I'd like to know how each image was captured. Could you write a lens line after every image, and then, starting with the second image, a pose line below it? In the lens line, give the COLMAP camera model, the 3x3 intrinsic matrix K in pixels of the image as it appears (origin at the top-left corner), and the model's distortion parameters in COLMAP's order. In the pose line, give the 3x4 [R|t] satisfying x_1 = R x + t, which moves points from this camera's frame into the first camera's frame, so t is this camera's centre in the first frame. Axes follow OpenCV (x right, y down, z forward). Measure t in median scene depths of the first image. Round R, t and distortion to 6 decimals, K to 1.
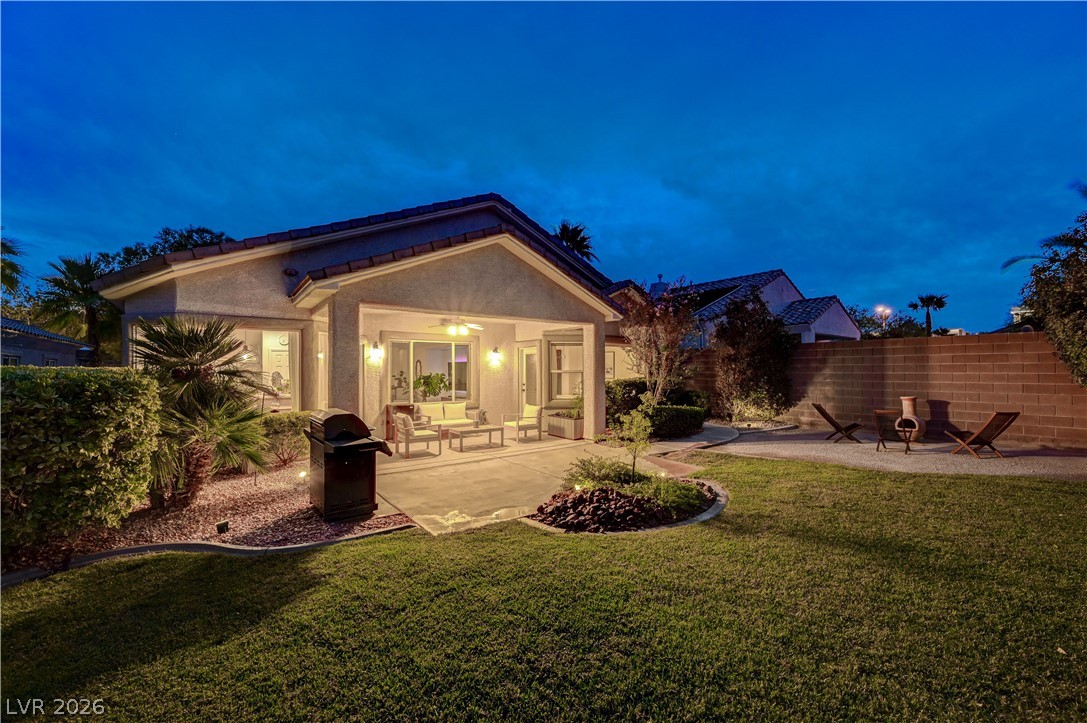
lens RADIAL K [[431.3, 0, 544.2], [0, 431.3, 364.5], [0, 0, 1]] dist [-0.001917, 0.000491]
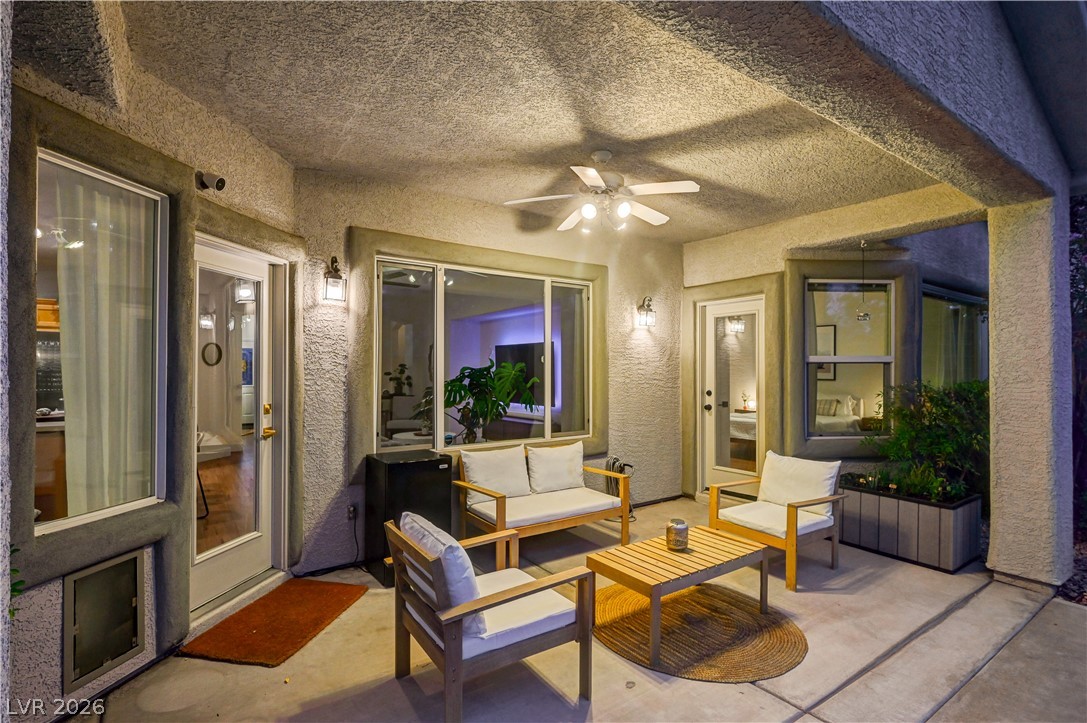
lens RADIAL K [[522.6, 0, 545.1], [0, 522.6, 366.3], [0, 0, 1]] dist [0.000272, 0.000425]
pose [[0.999126, 0.003600, -0.041646, -0.202447], [-0.003419, 0.999984, 0.004431, 0.022538], [0.041661, -0.004285, 0.999123, 0.576143]]
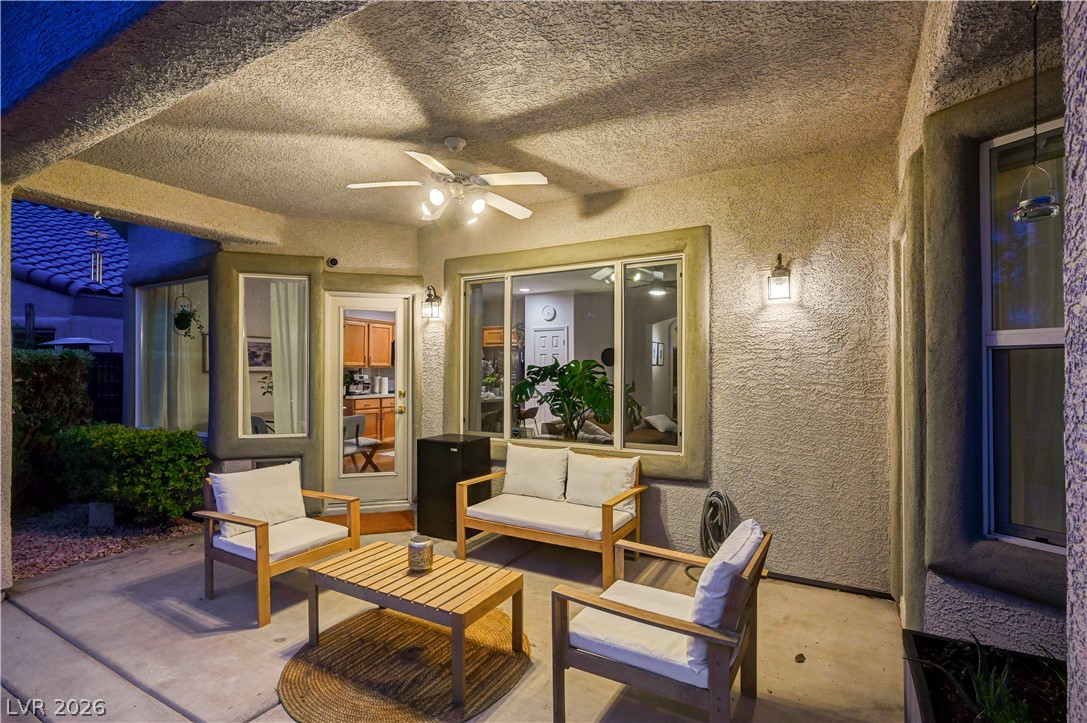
lens RADIAL K [[522.6, 0, 547.6], [0, 522.6, 366.3], [0, 0, 1]] dist [0.000272, 0.000425]
pose [[0.383512, -0.002601, -0.923532, 0.130073], [0.007241, 0.999974, 0.000191, 0.025956], [0.923507, -0.006761, 0.383521, 0.837260]]
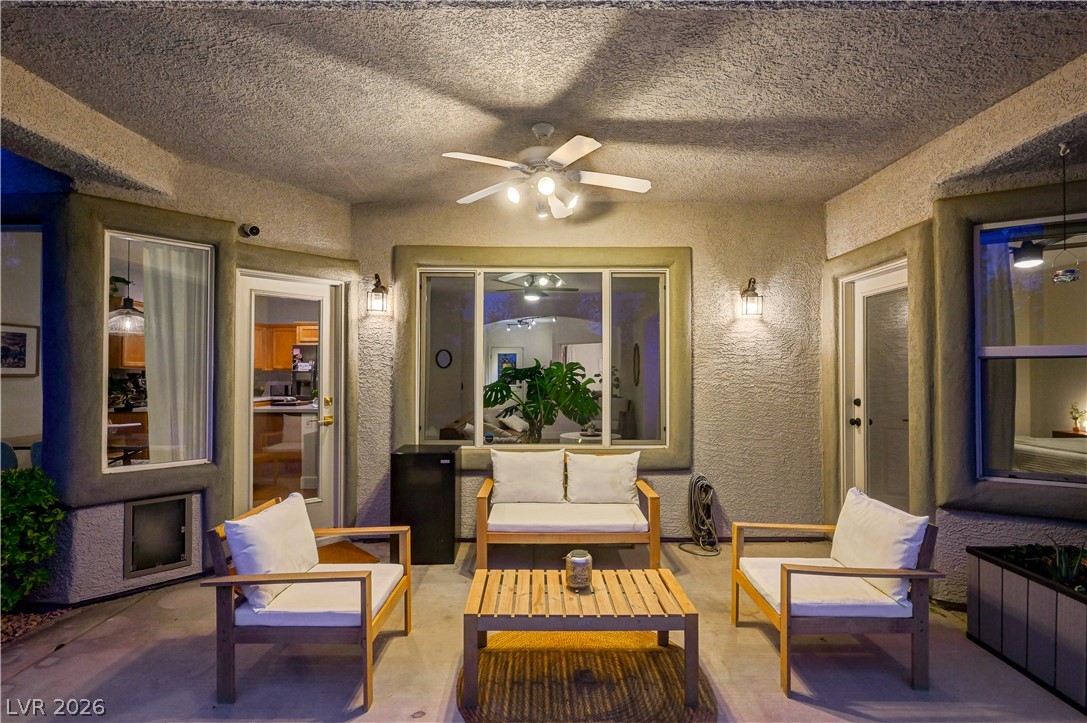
lens RADIAL K [[522.6, 0, 545.7], [0, 522.6, 365.6], [0, 0, 1]] dist [0.000272, 0.000425]
pose [[0.797931, -0.003888, -0.602737, -0.002798], [0.003290, 0.999992, -0.002094, 0.024820], [0.602740, -0.000312, 0.797937, 0.672985]]
